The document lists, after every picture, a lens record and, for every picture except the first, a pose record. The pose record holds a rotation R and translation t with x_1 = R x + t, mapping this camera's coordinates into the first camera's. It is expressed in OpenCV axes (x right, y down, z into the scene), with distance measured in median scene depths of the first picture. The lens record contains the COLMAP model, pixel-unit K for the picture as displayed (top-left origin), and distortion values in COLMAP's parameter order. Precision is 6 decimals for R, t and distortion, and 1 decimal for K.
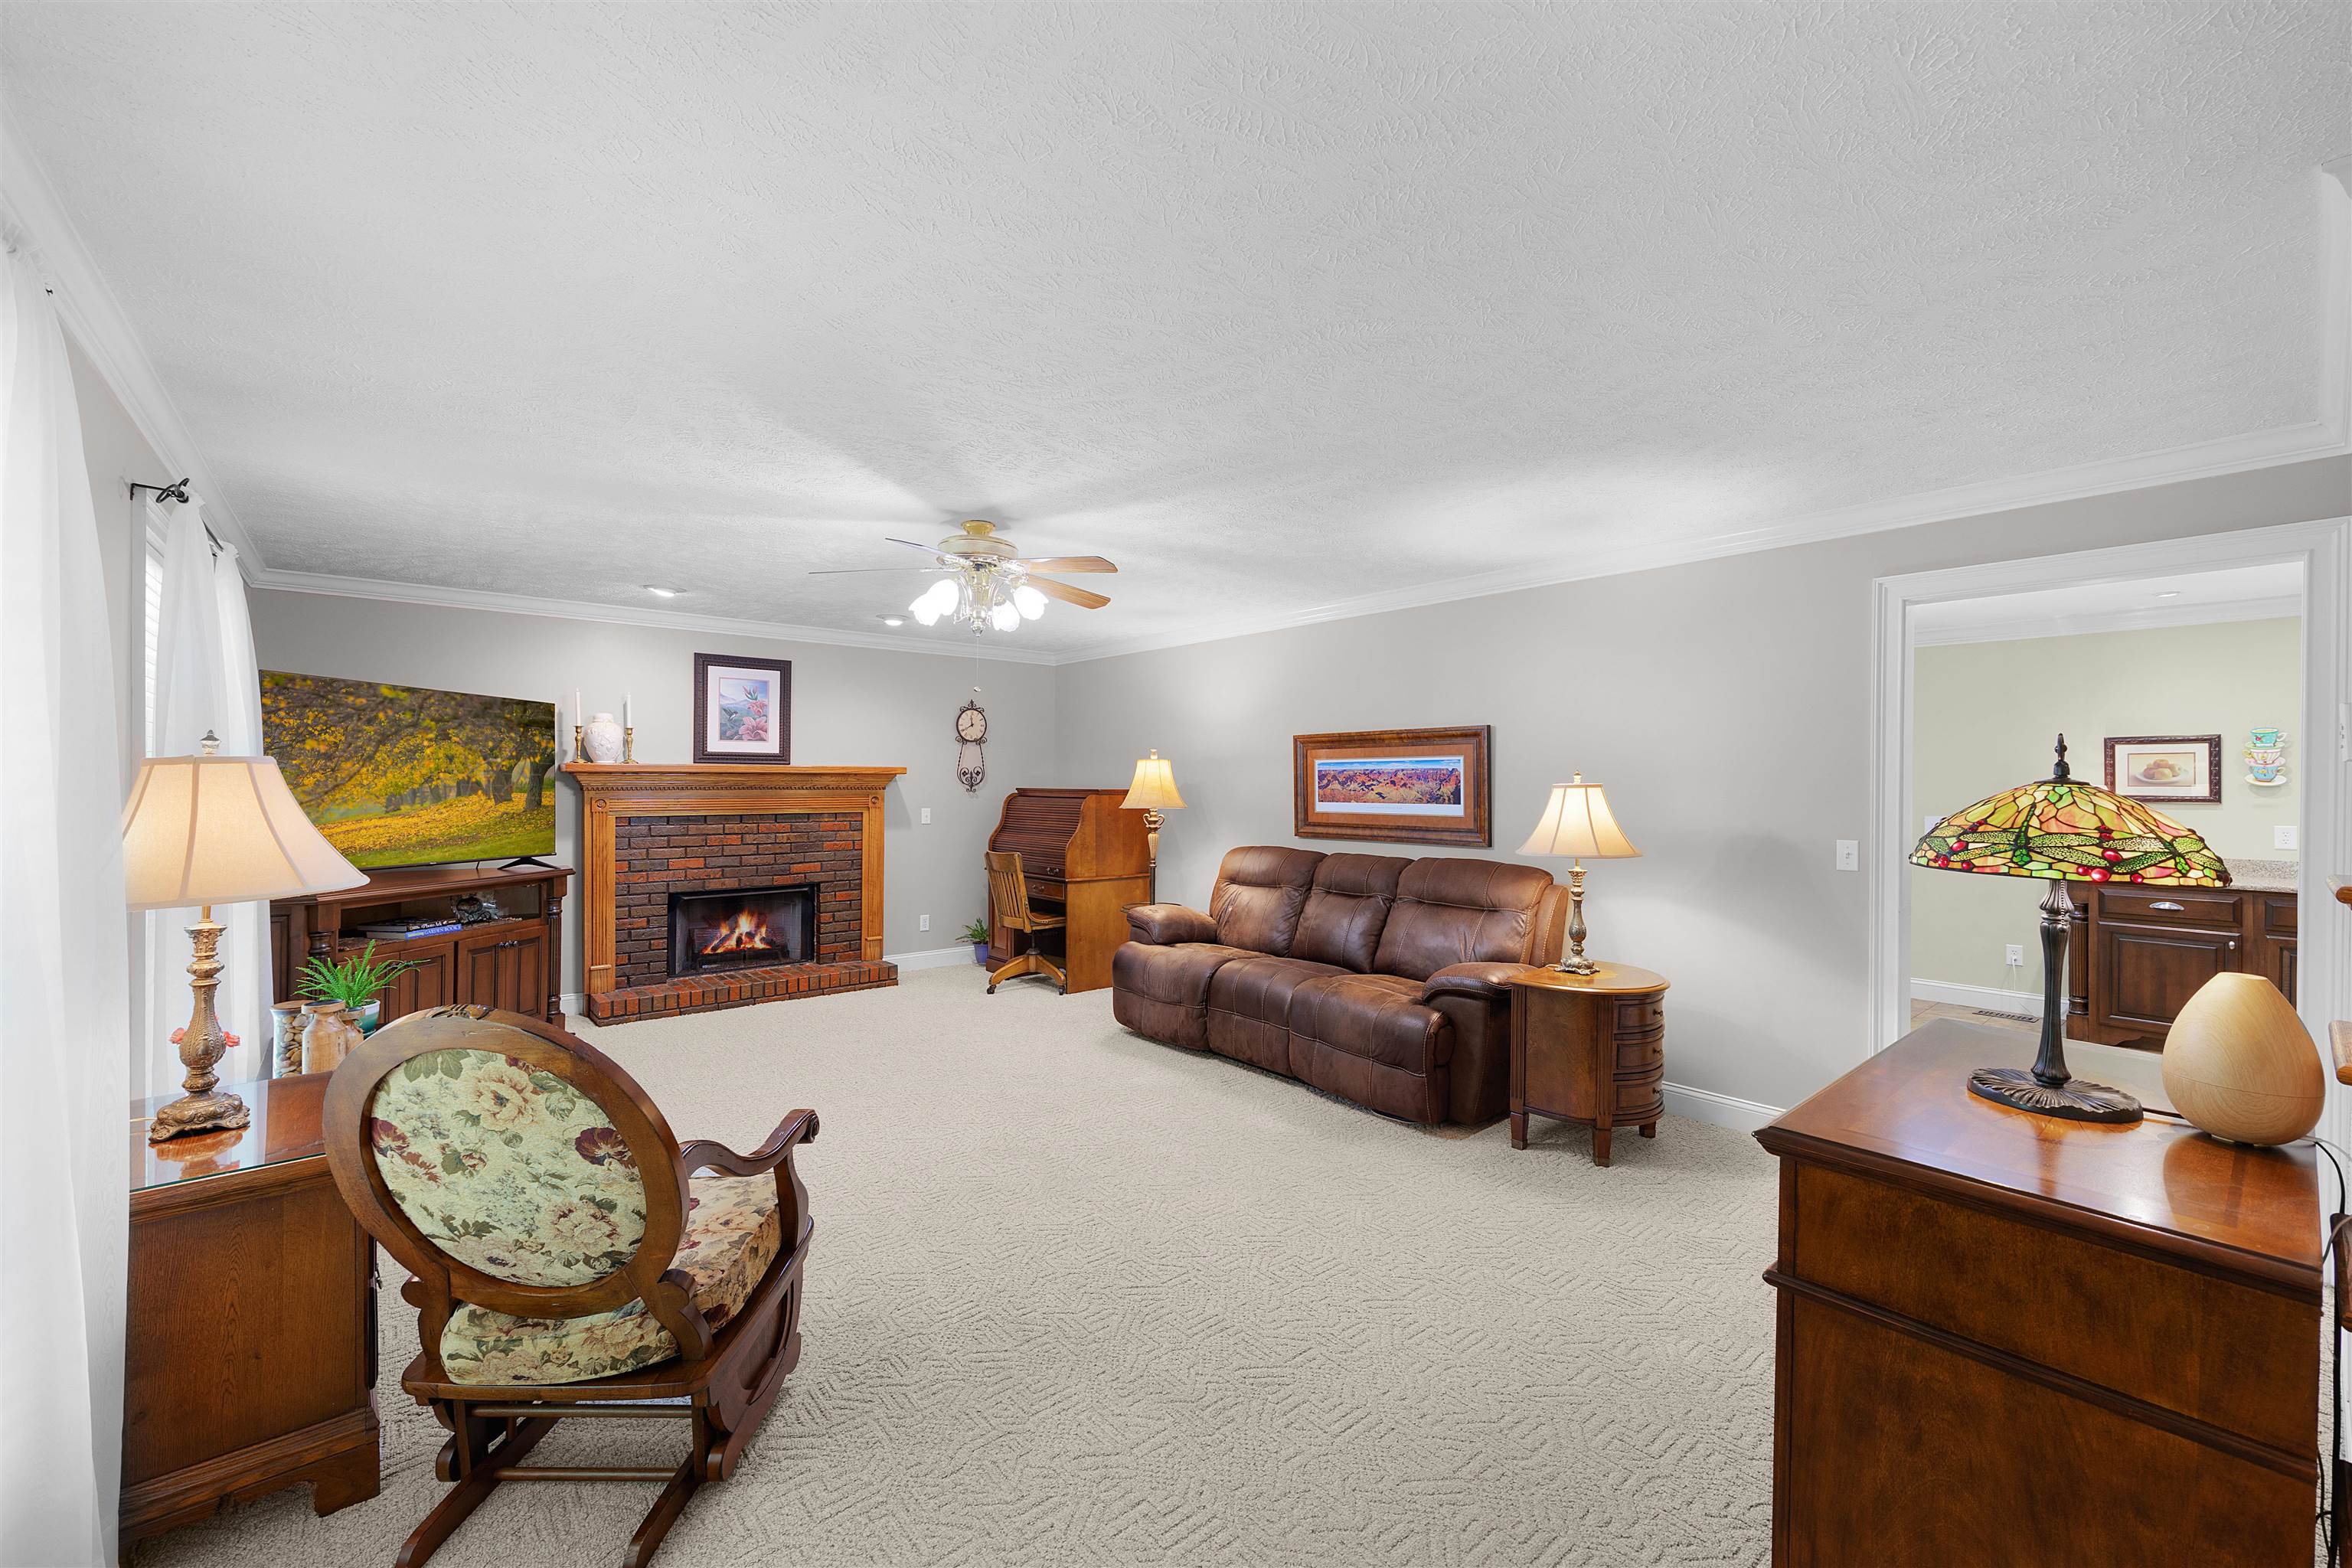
lens RADIAL K [[951.4, 0, 1183.4], [0, 951.4, 786.7], [0, 0, 1]] dist [0.000387, -0.000016]
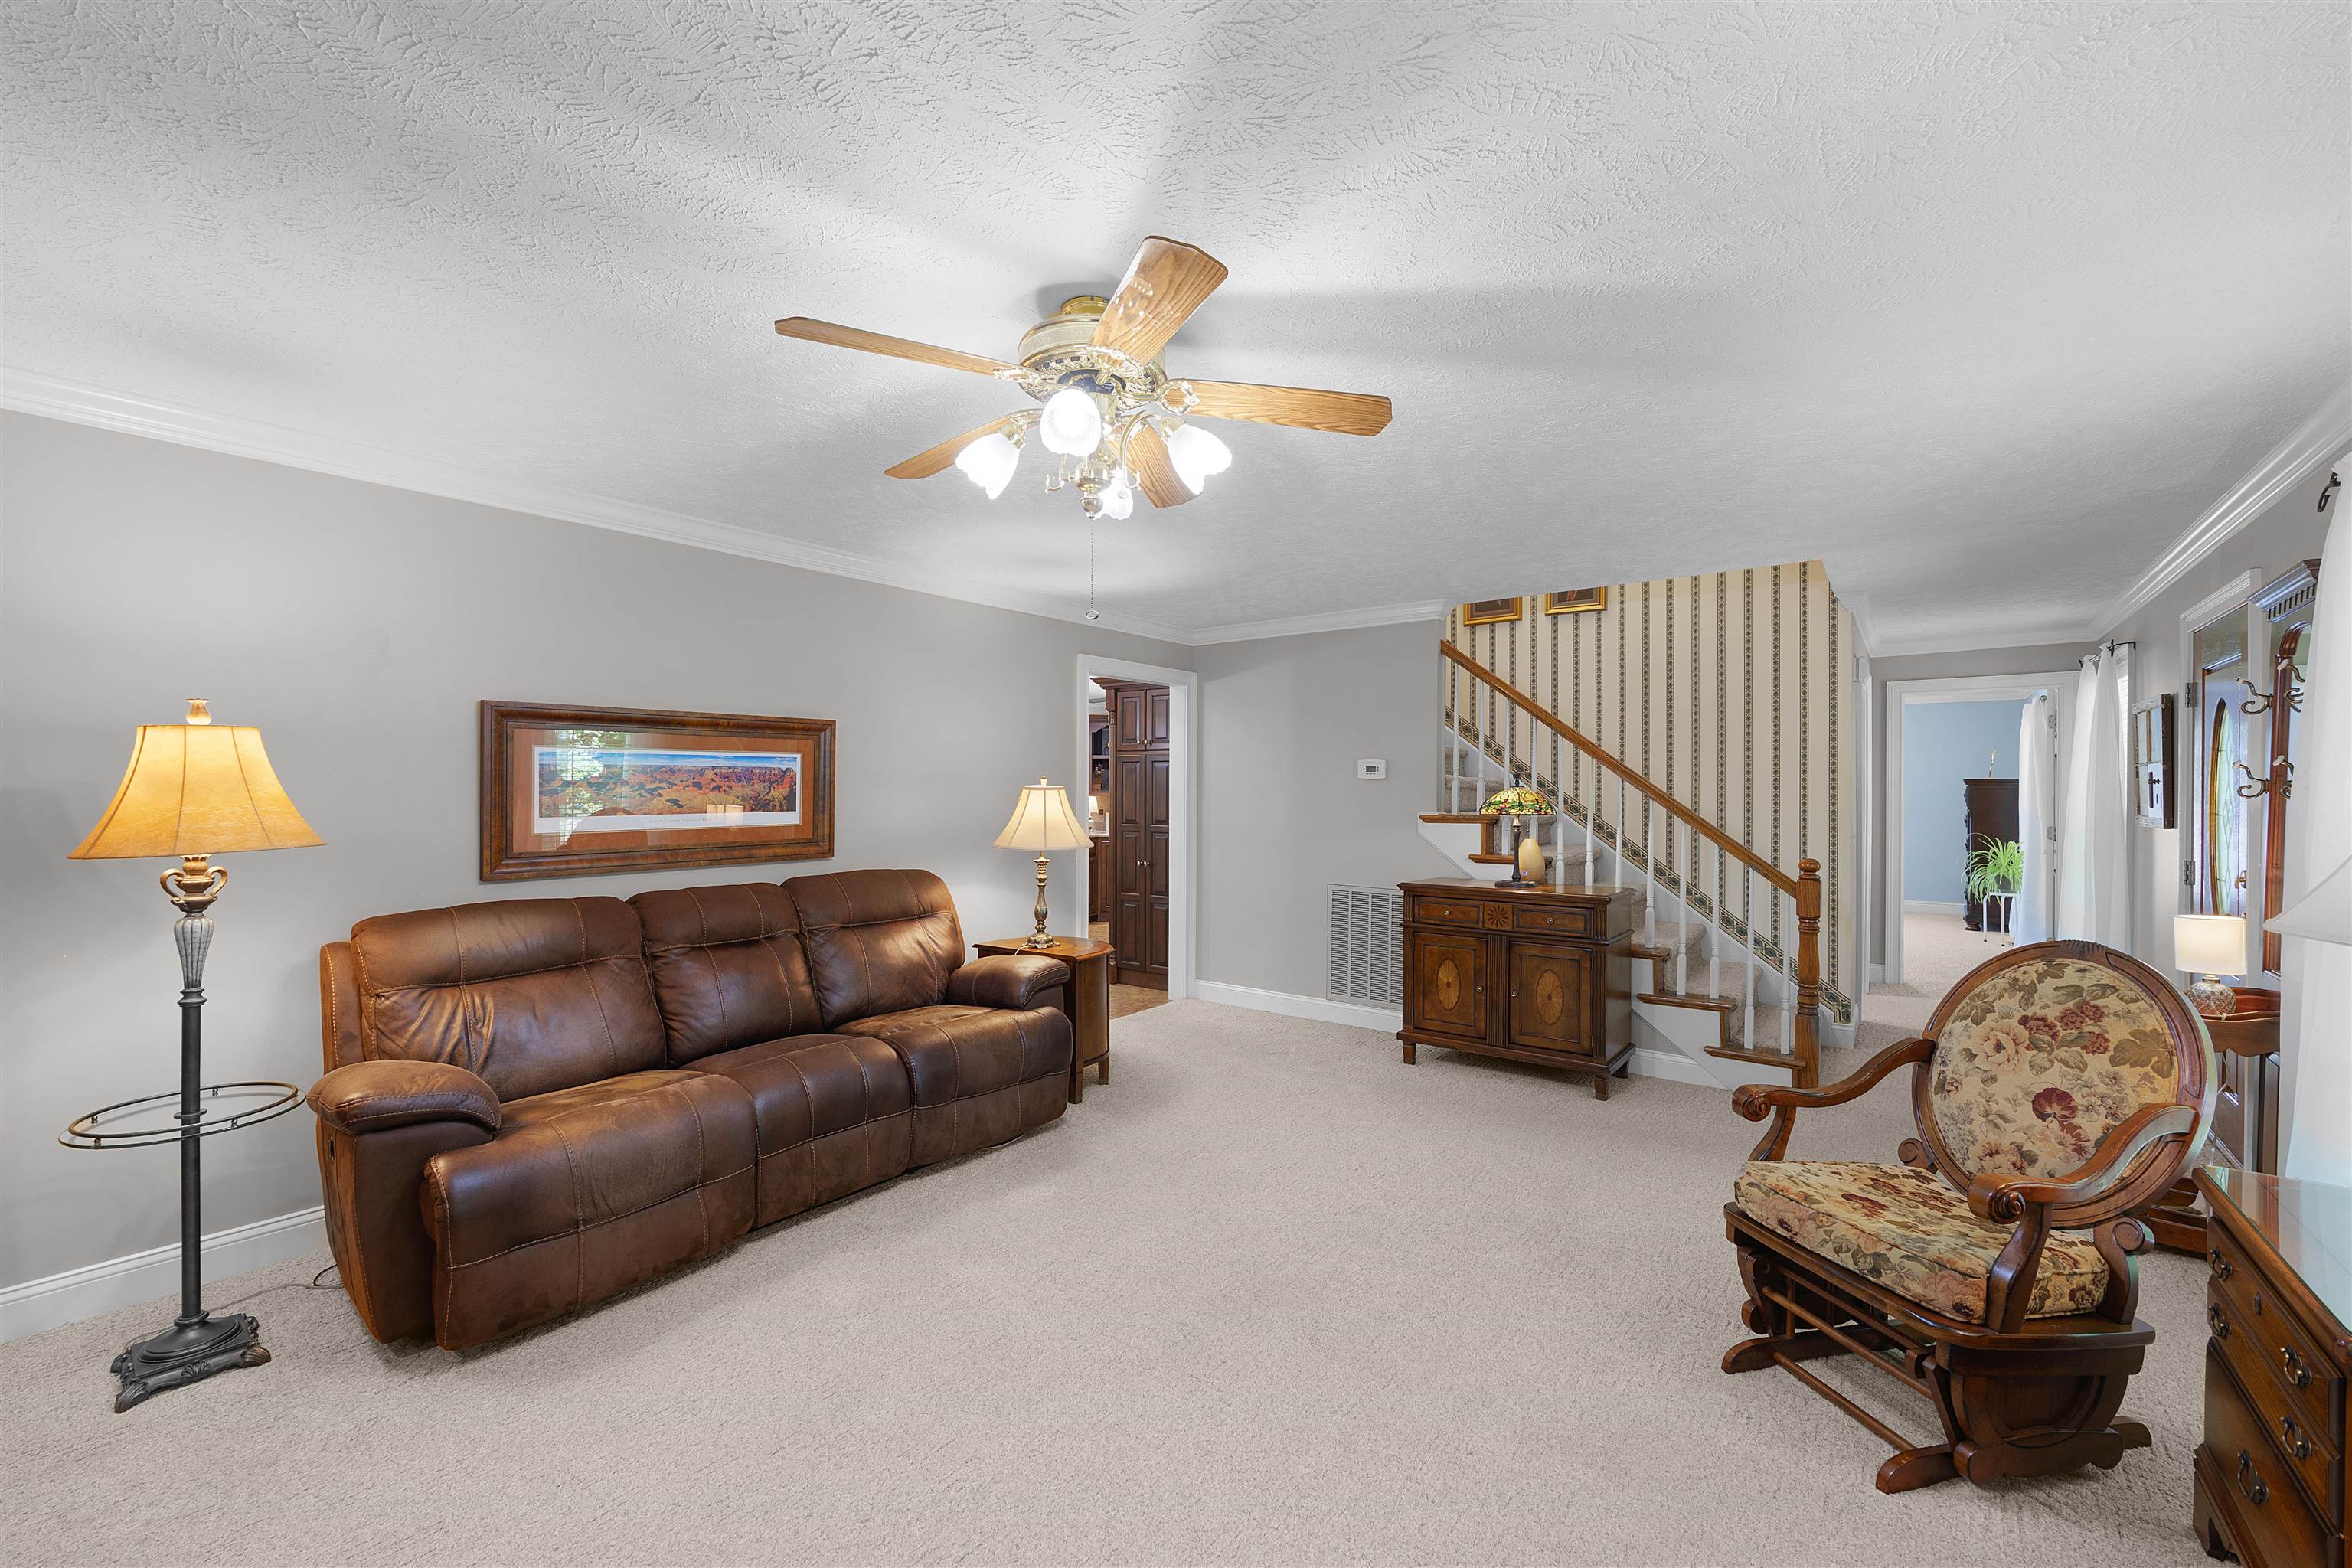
lens RADIAL K [[951.4, 0, 1182.4], [0, 951.4, 792.3], [0, 0, 1]] dist [0.000387, -0.000016]
pose [[-0.202354, -0.006450, 0.979291, -0.601114], [0.005481, 0.999955, 0.007719, -0.002429], [-0.979297, 0.006930, -0.202310, 0.836231]]
